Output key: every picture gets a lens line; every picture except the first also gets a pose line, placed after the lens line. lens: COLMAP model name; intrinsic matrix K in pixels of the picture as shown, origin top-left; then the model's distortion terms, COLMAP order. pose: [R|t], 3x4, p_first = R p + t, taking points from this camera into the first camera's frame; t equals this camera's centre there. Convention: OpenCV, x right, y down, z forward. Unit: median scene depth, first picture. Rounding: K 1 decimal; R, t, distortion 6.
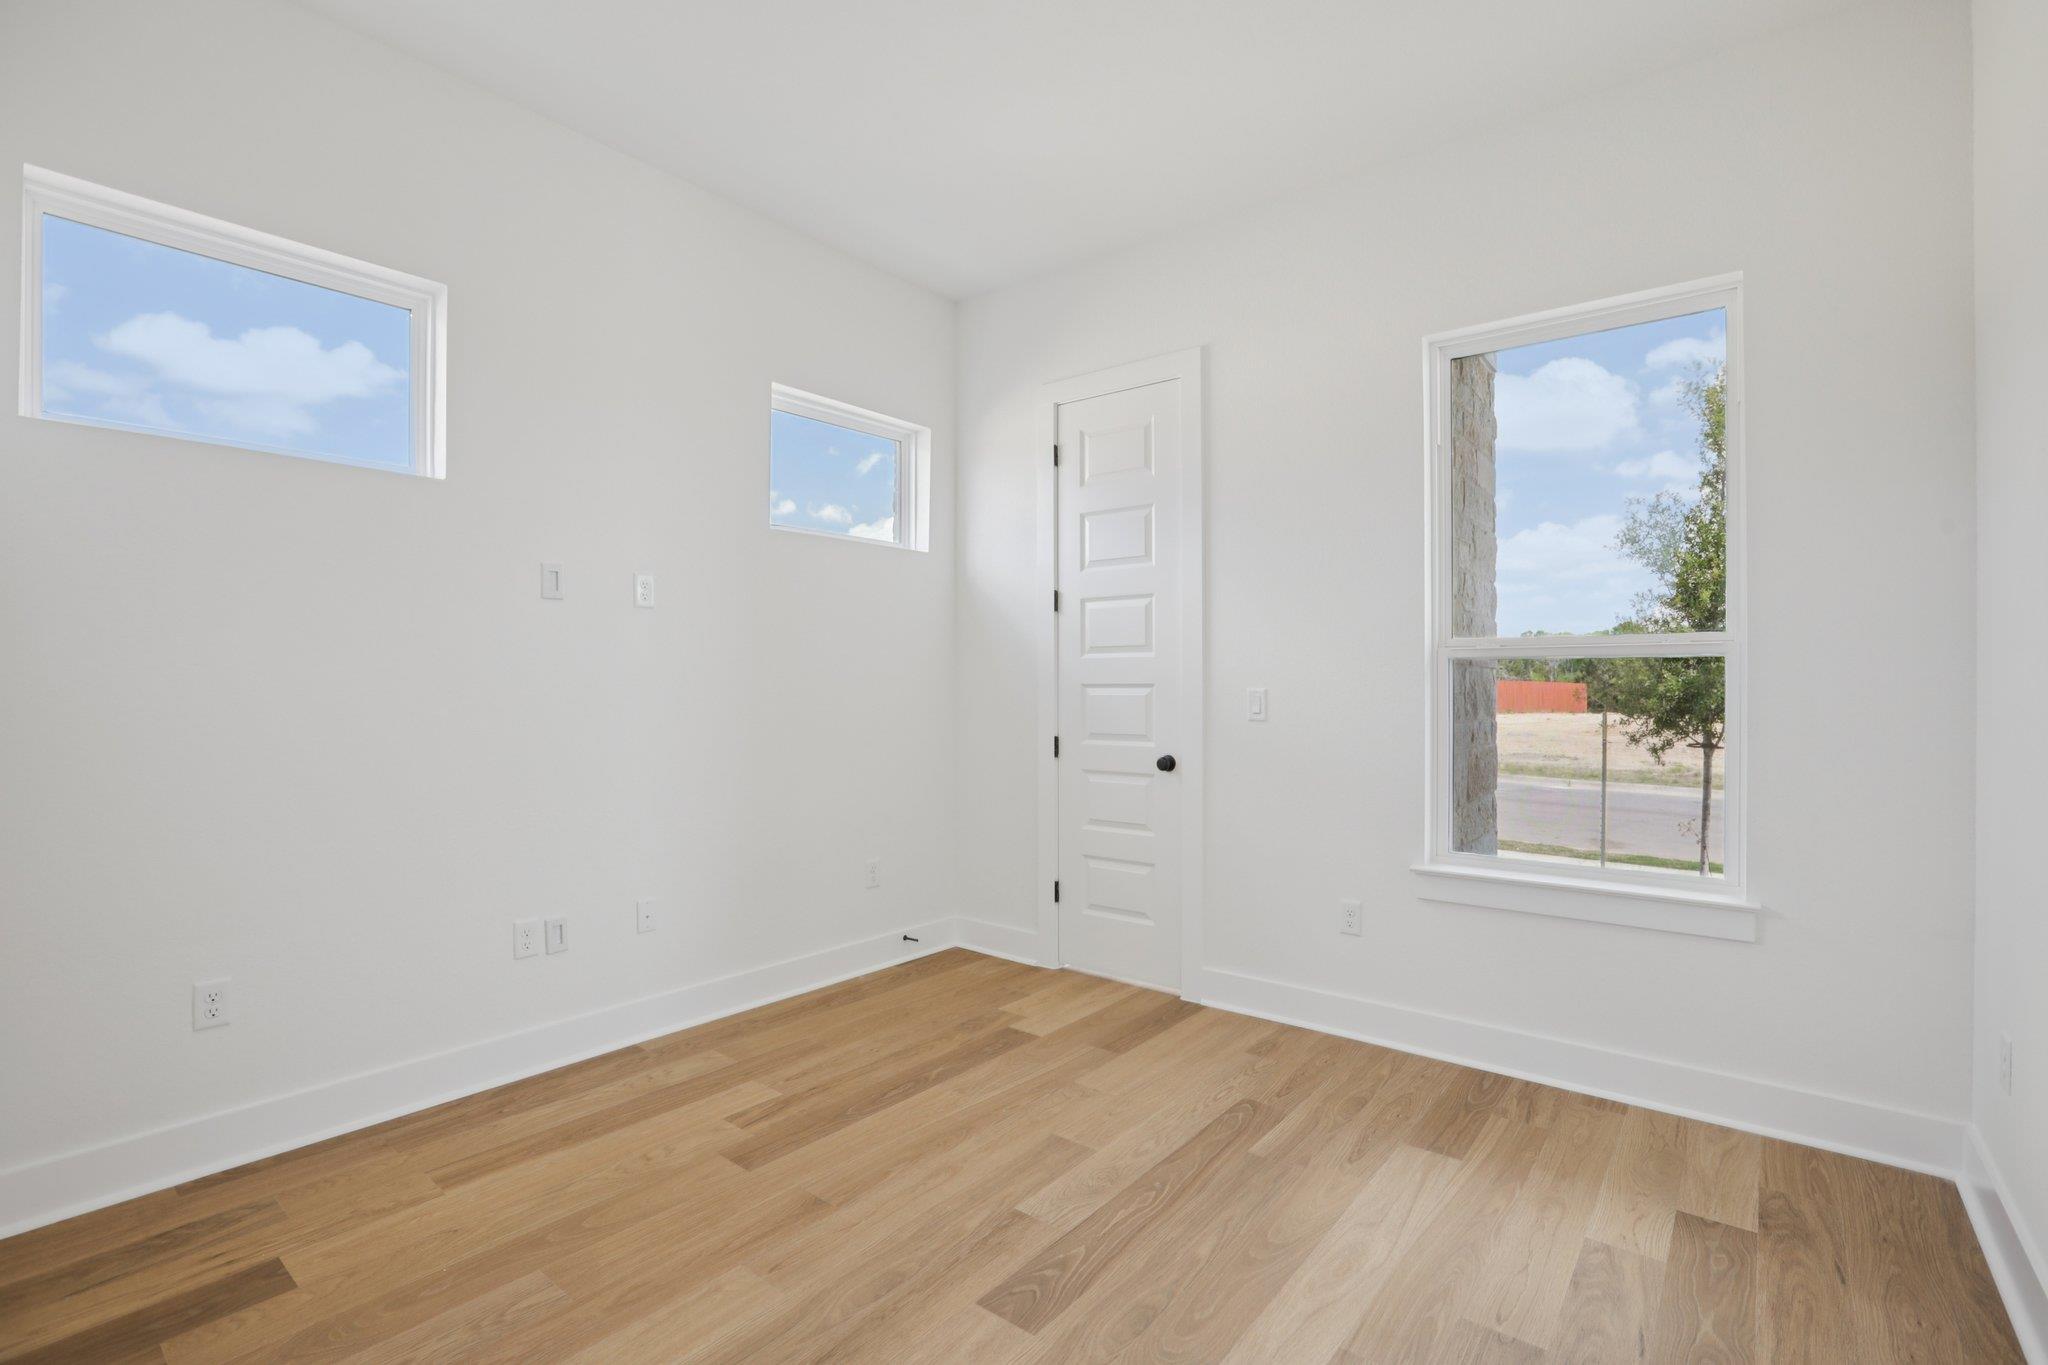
lens RADIAL K [[933.9, 0, 1036.1], [0, 933.9, 684.6], [0, 0, 1]] dist [-0.046256, 0.017052]
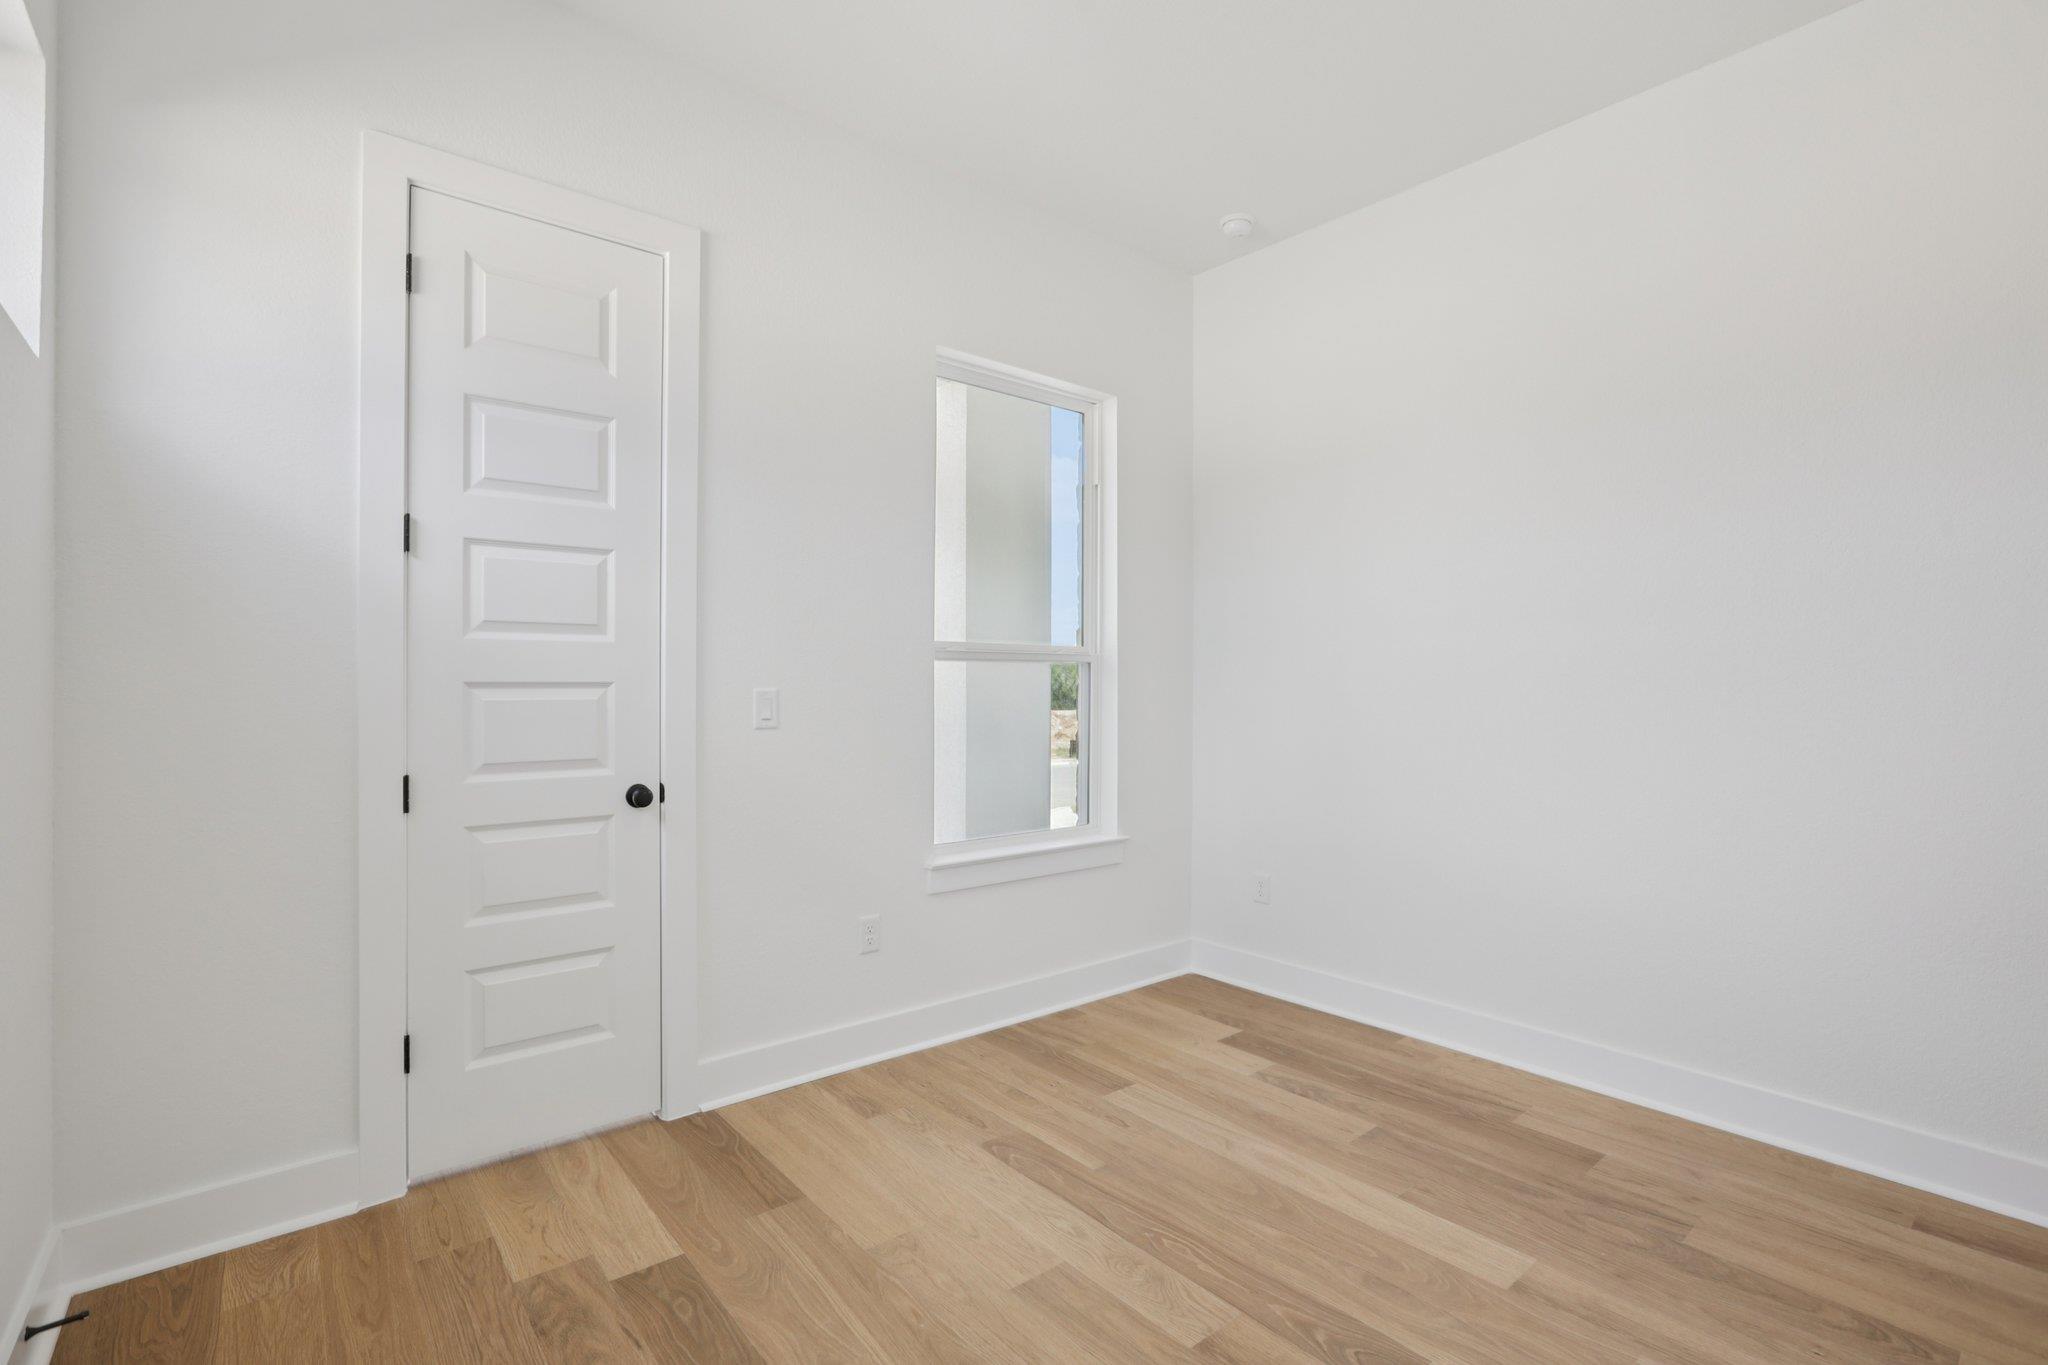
lens RADIAL K [[933.9, 0, 1036.1], [0, 933.9, 684.6], [0, 0, 1]] dist [-0.046256, 0.017052]
pose [[0.197963, 0.002097, 0.980207, -0.633846], [-0.003428, 0.999993, -0.001447, 0.000790], [-0.980204, -0.003073, 0.197968, 0.754678]]
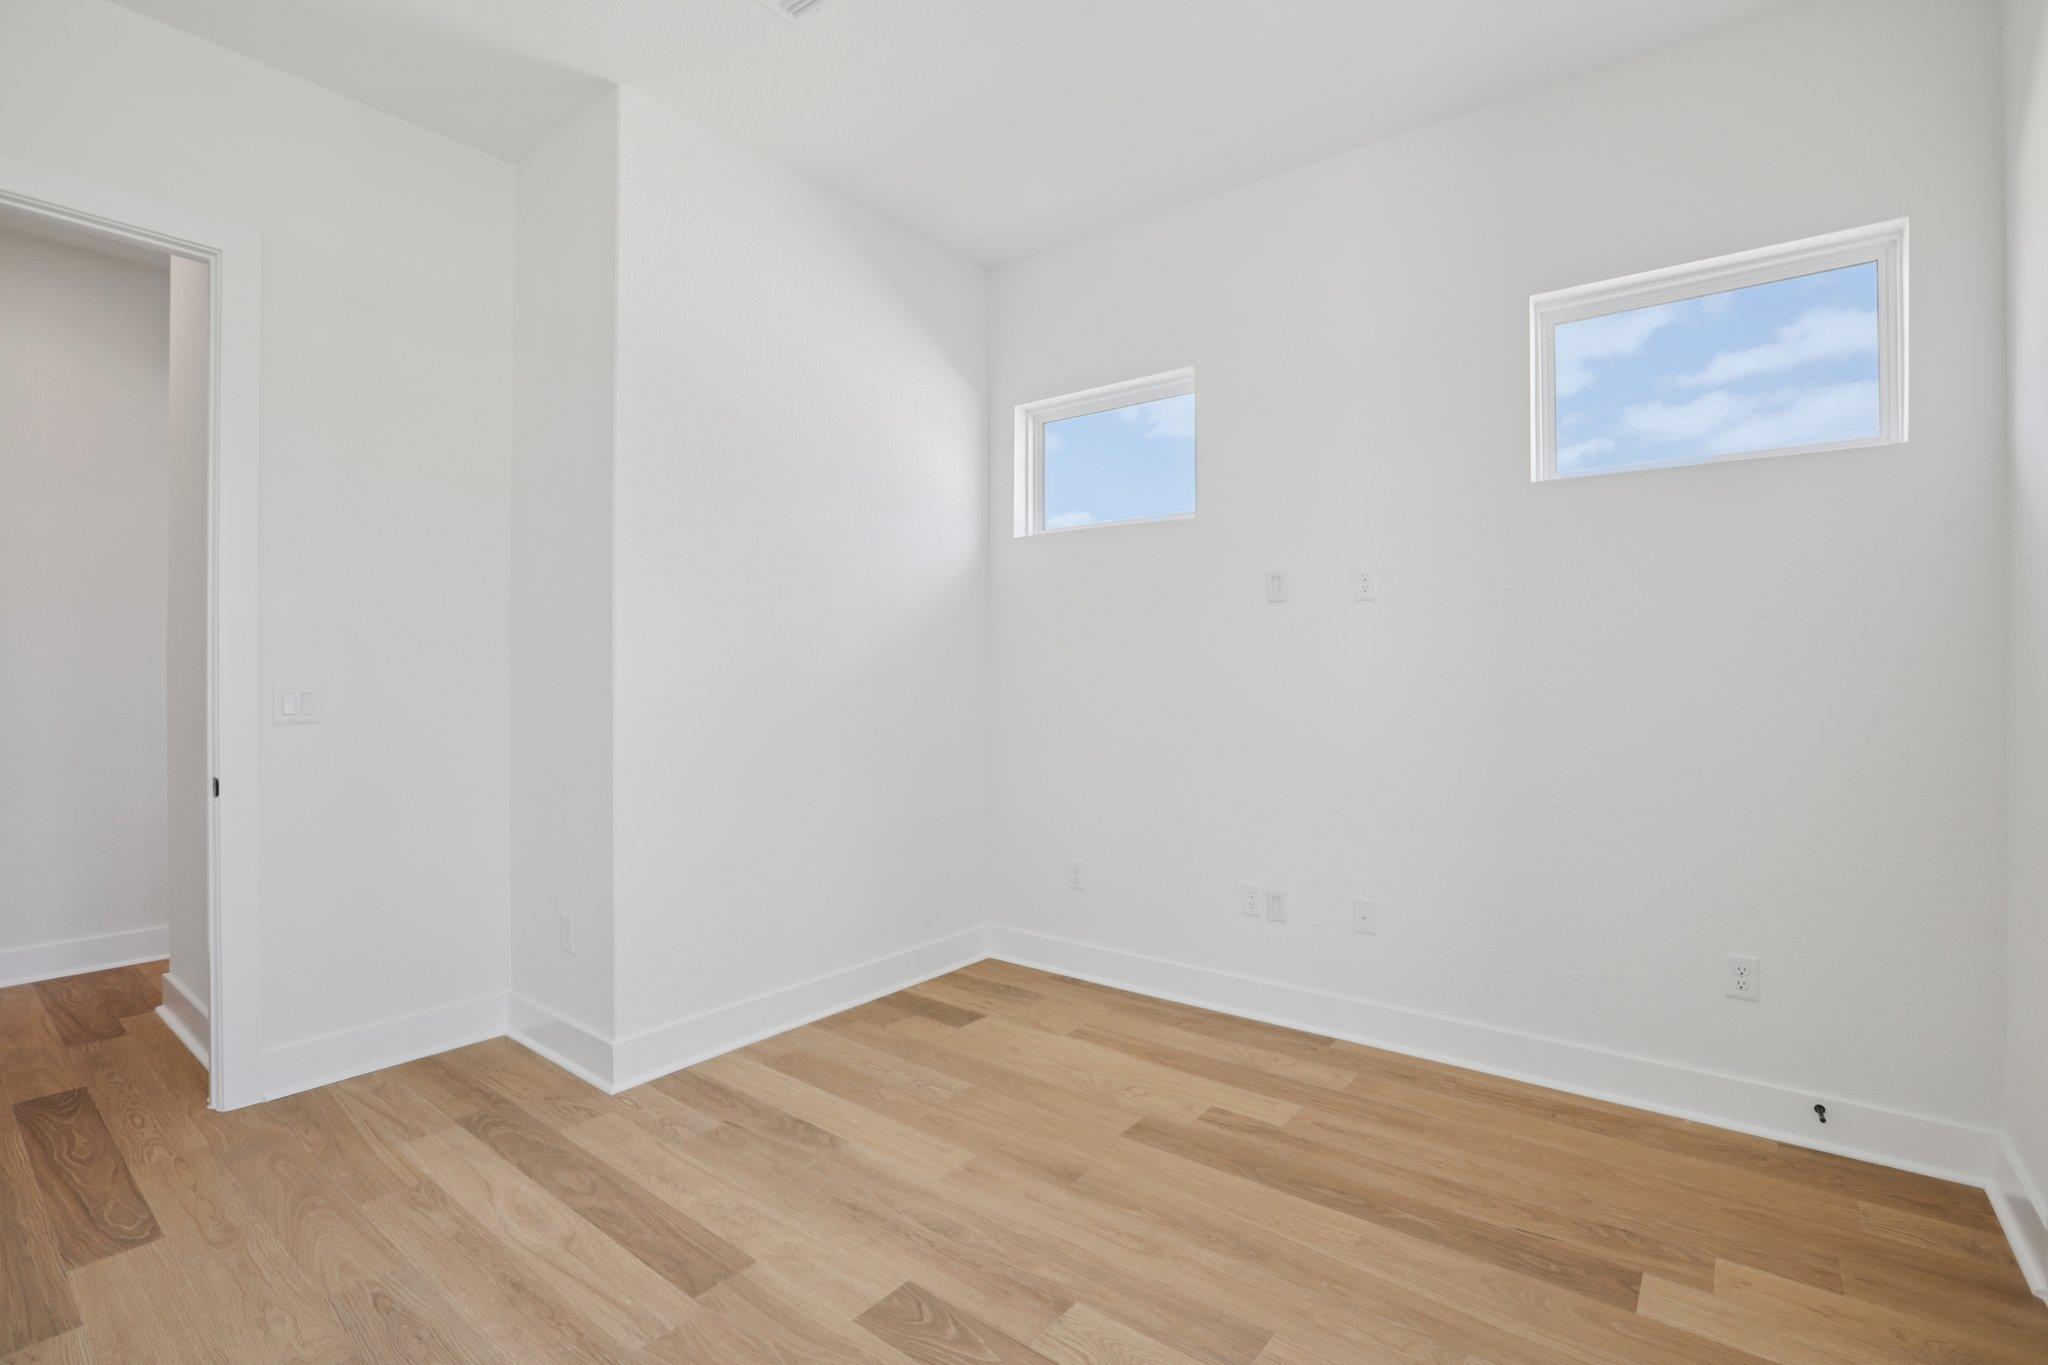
lens RADIAL K [[933.9, 0, 1036.1], [0, 933.9, 684.6], [0, 0, 1]] dist [-0.046256, 0.017052]
pose [[0.015992, 0.005330, -0.999858, 0.625677], [0.001417, 0.999985, 0.005353, 0.000563], [0.999871, -0.001502, 0.015984, 0.734845]]
